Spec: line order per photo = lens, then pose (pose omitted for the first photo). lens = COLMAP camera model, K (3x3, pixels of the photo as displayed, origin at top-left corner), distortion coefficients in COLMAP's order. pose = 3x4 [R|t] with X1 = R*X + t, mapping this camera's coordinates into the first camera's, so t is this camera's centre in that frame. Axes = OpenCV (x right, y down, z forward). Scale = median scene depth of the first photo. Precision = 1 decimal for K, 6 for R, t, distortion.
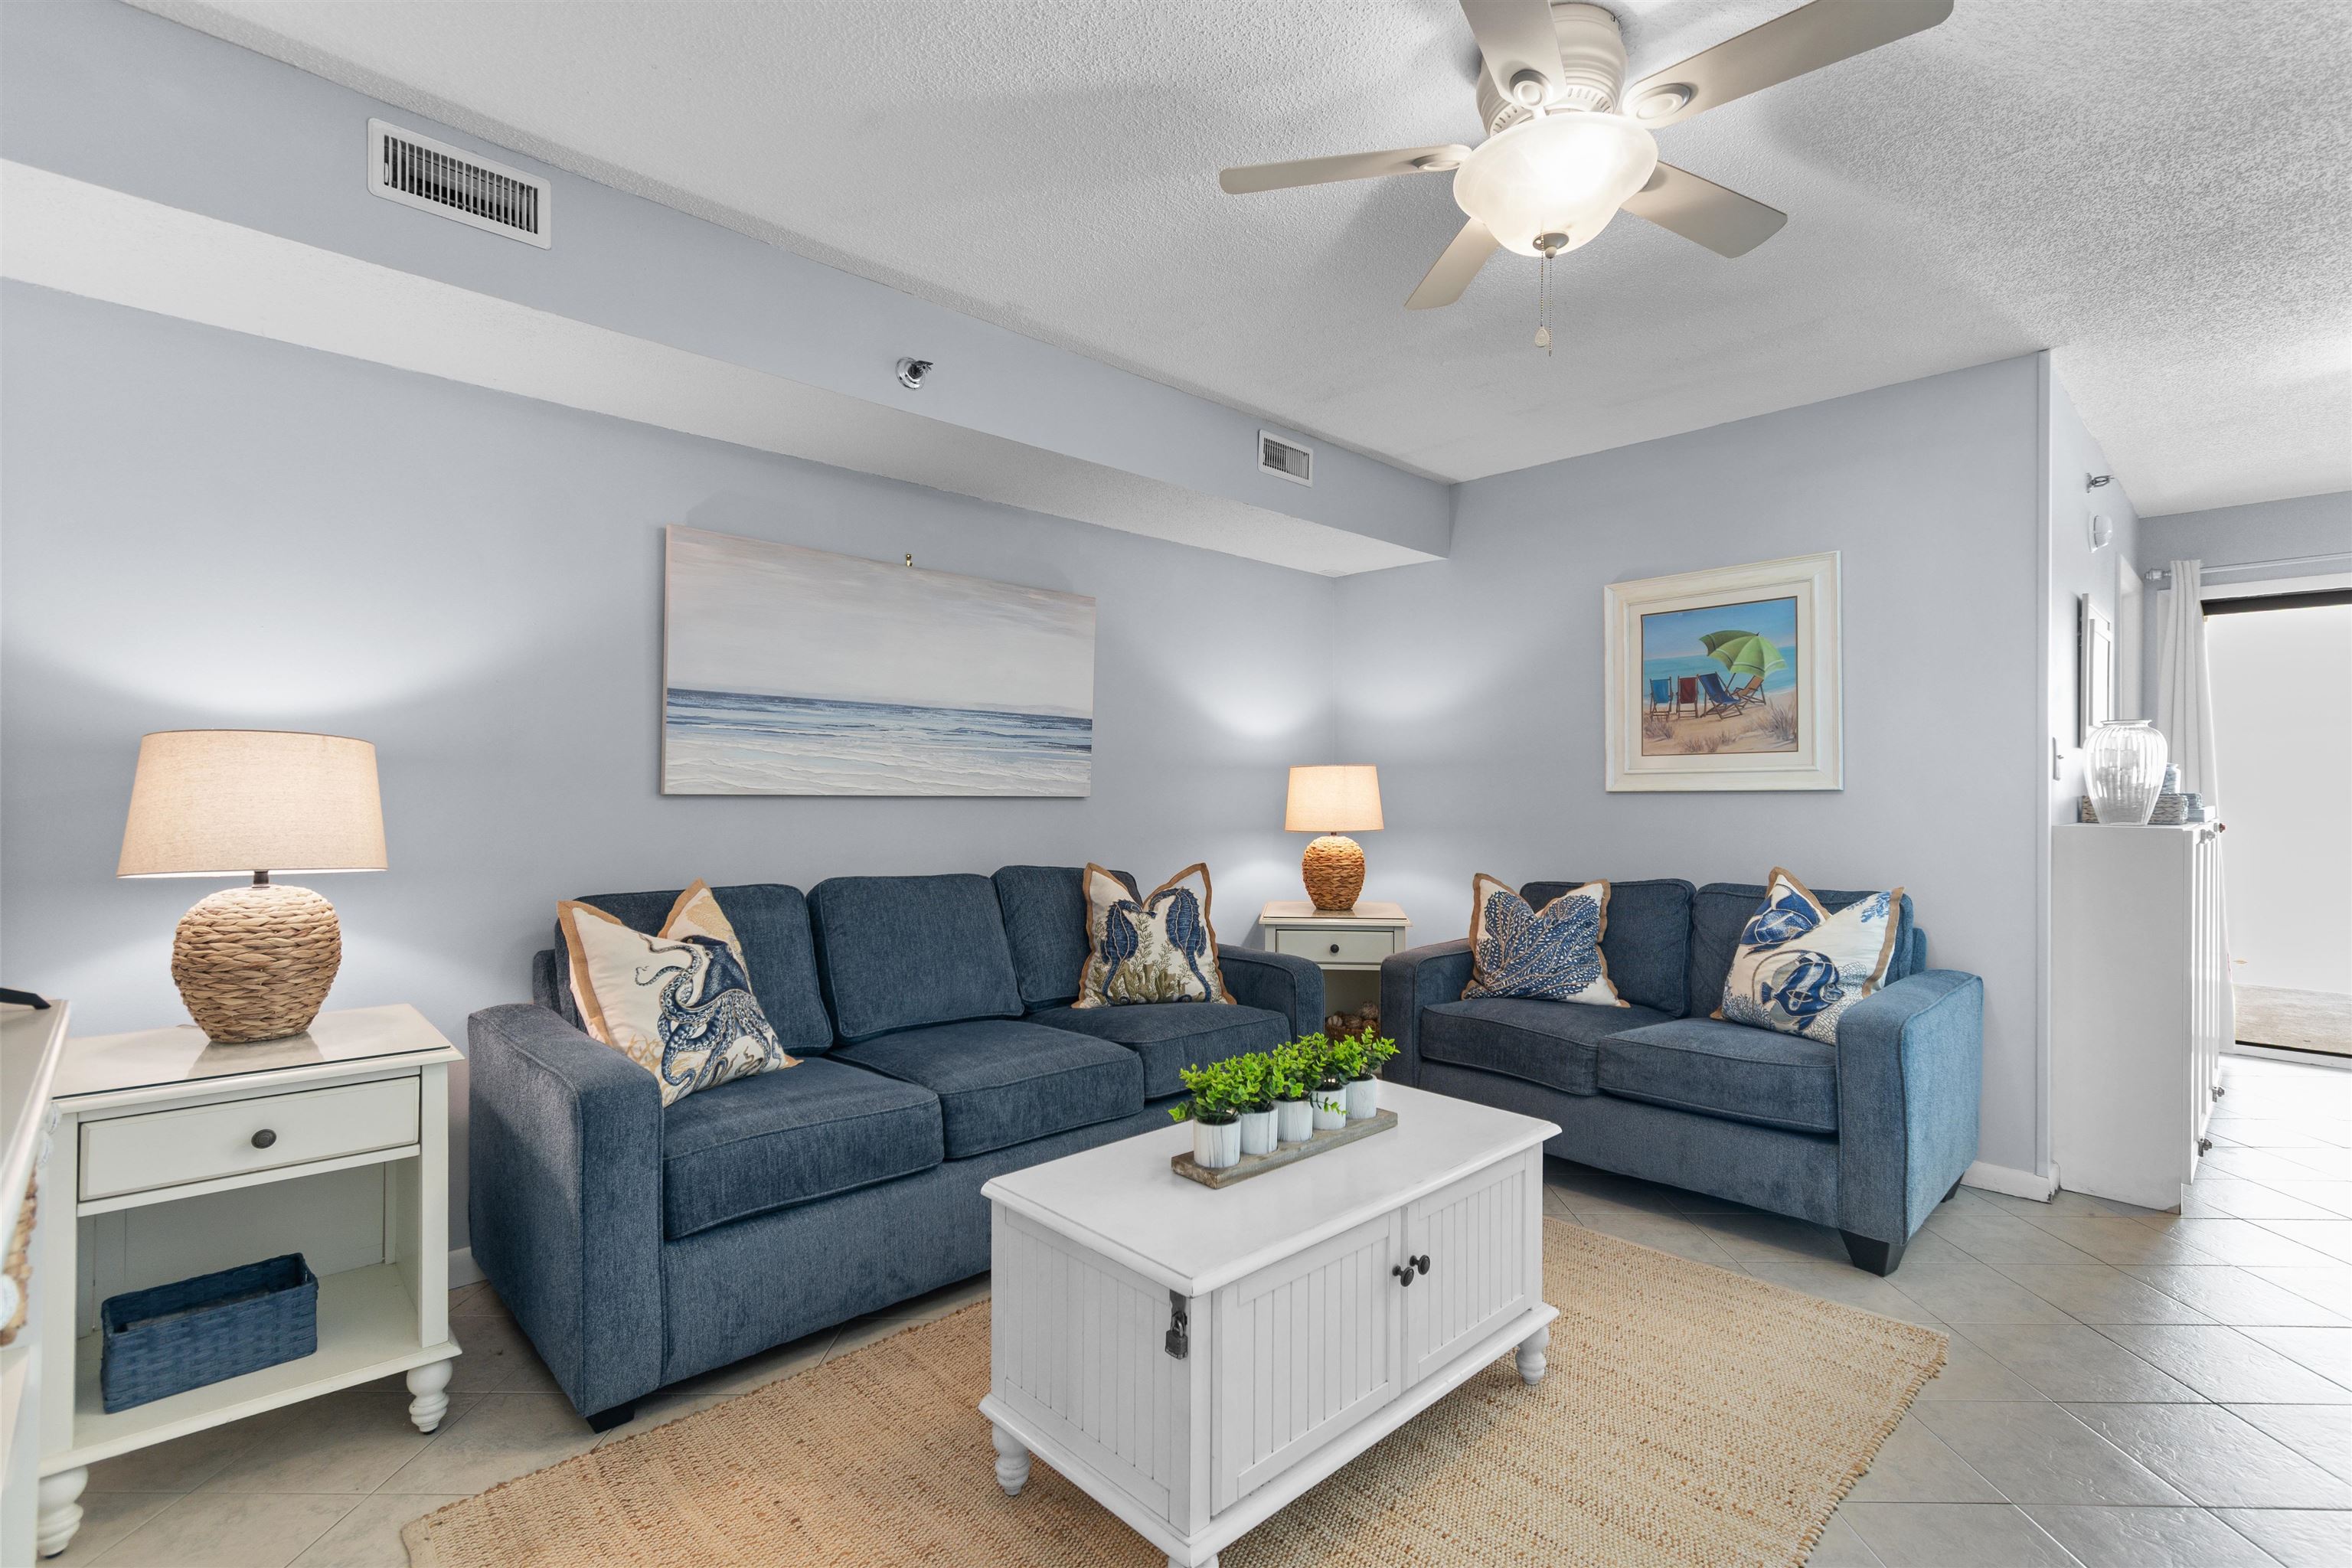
lens RADIAL K [[1038.7, 0, 1182.4], [0, 1038.7, 798.0], [0, 0, 1]] dist [0.011015, -0.003025]
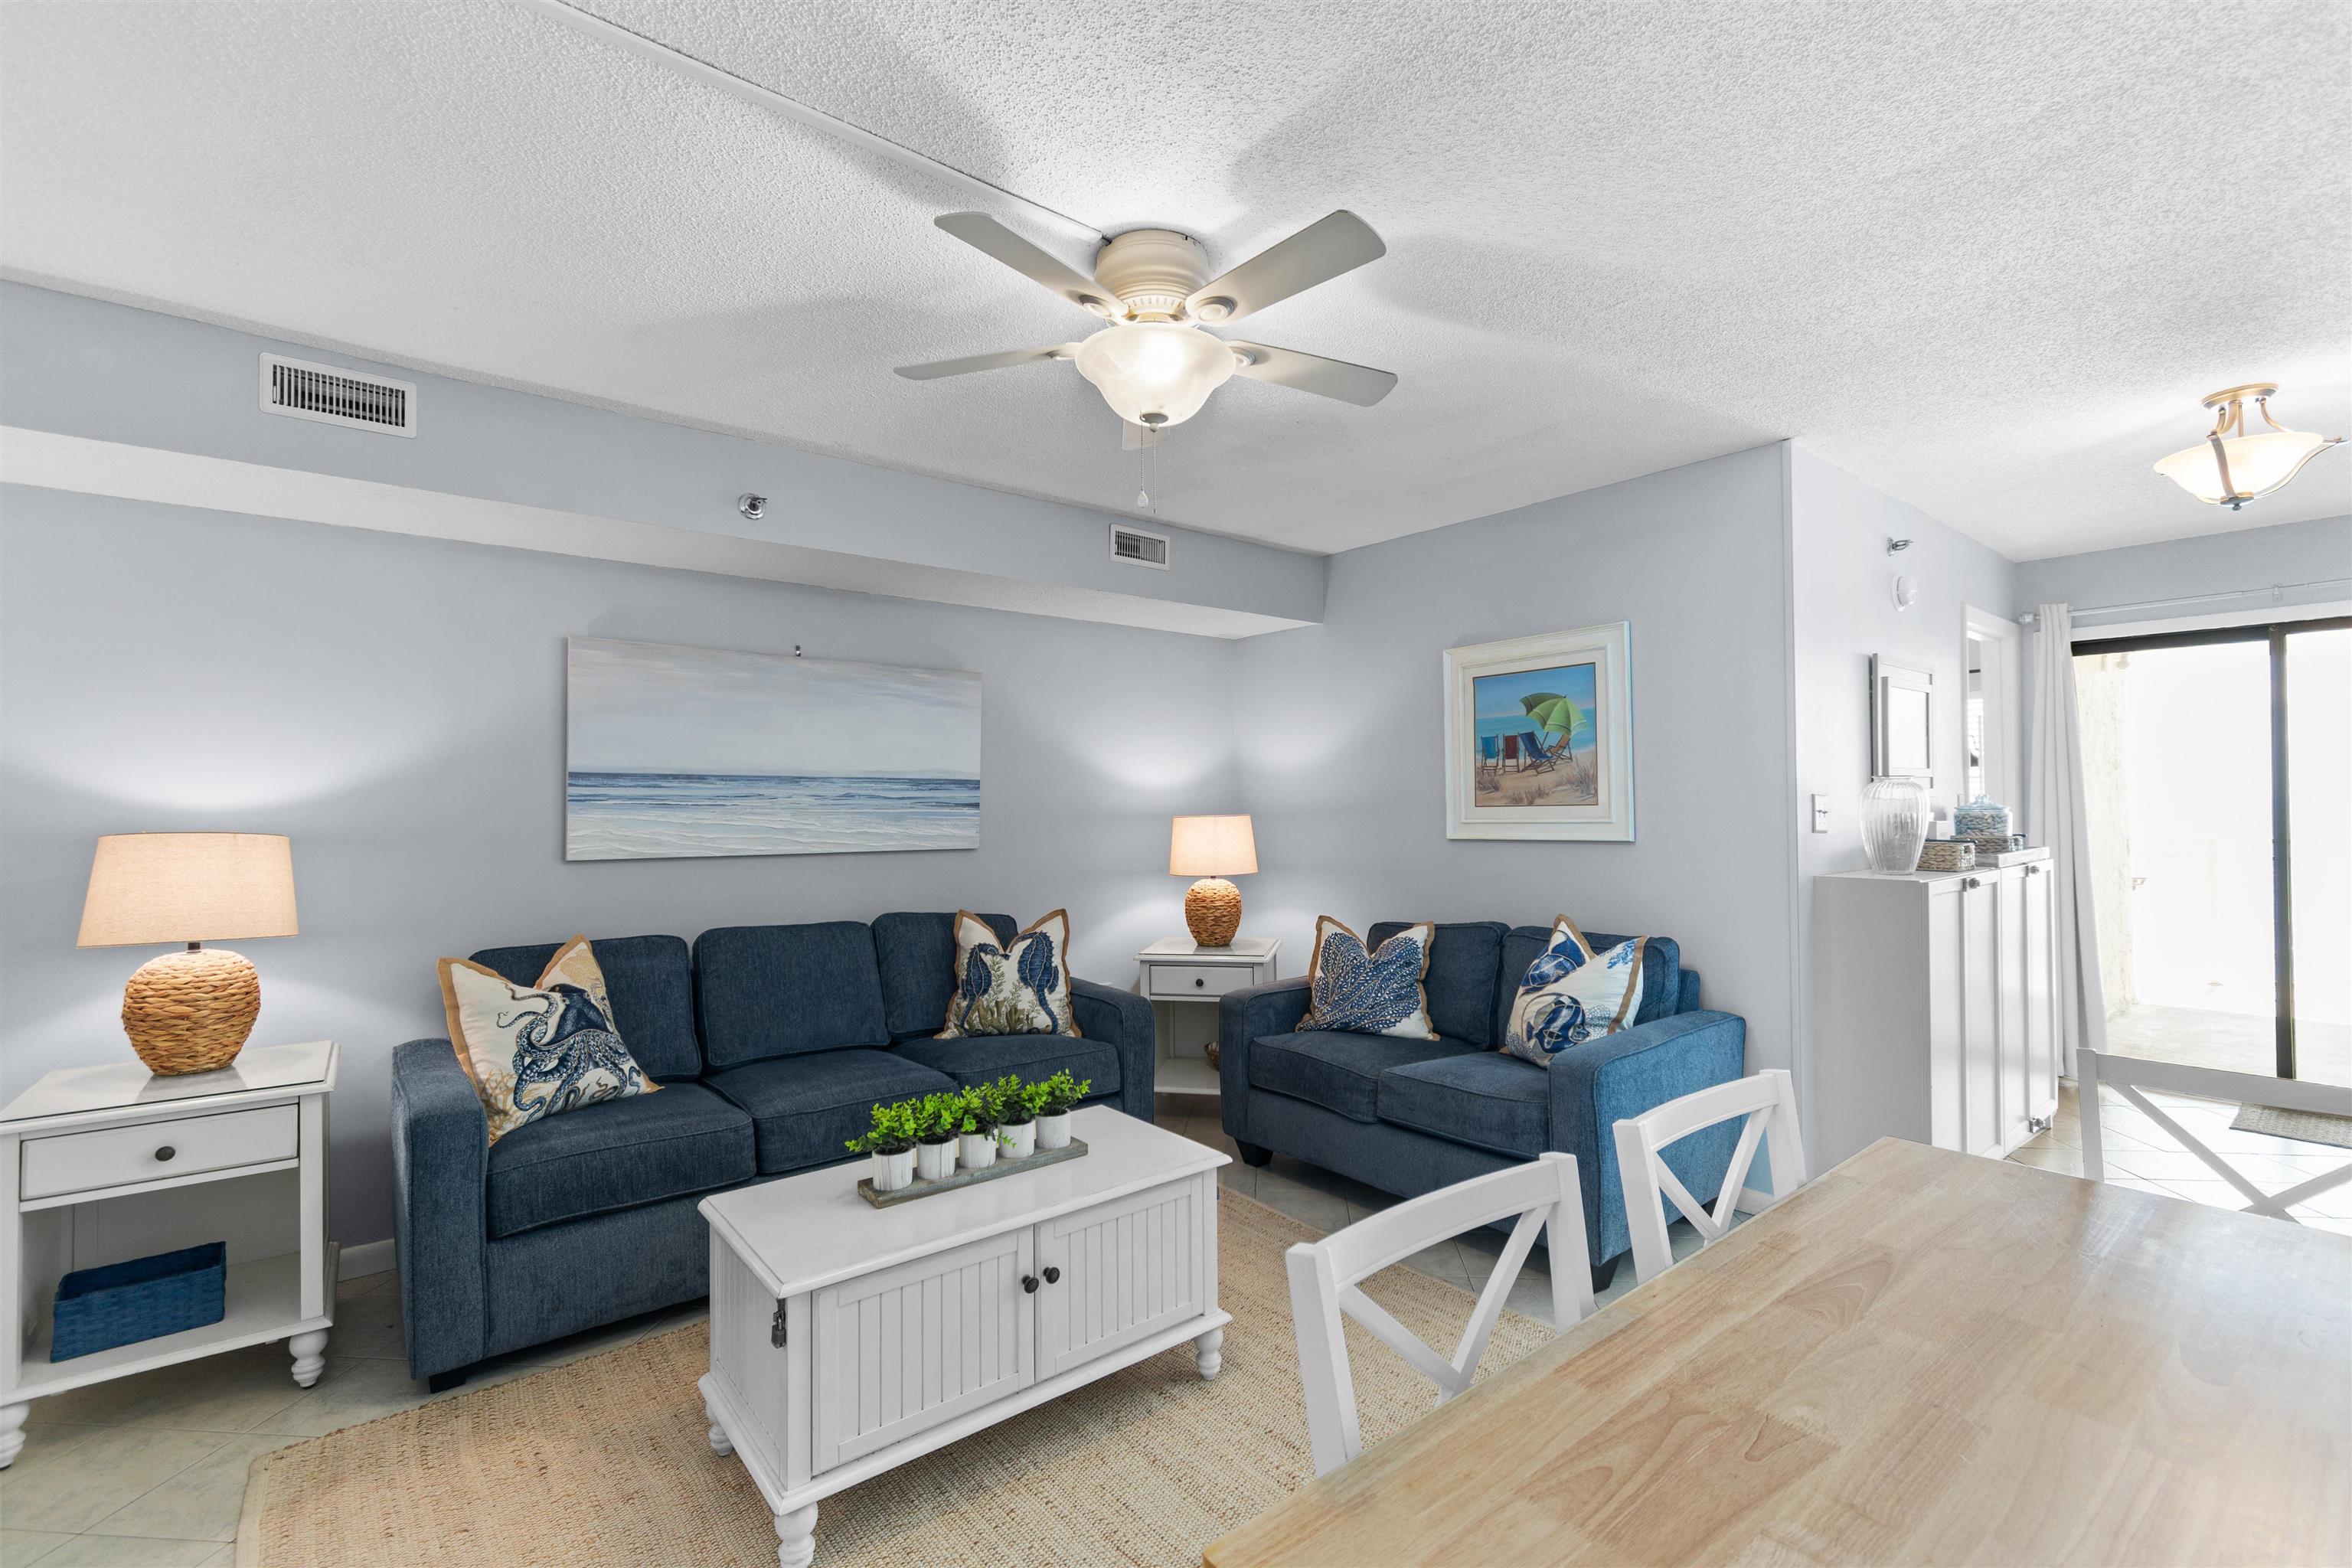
lens RADIAL K [[1038.7, 0, 1262.6], [0, 1038.7, 785.3], [0, 0, 1]] dist [0.011015, -0.003025]
pose [[0.996881, -0.011307, -0.078101, 0.395561], [0.010494, 0.999887, -0.010810, -0.068976], [0.078215, 0.009956, 0.996887, -0.129117]]
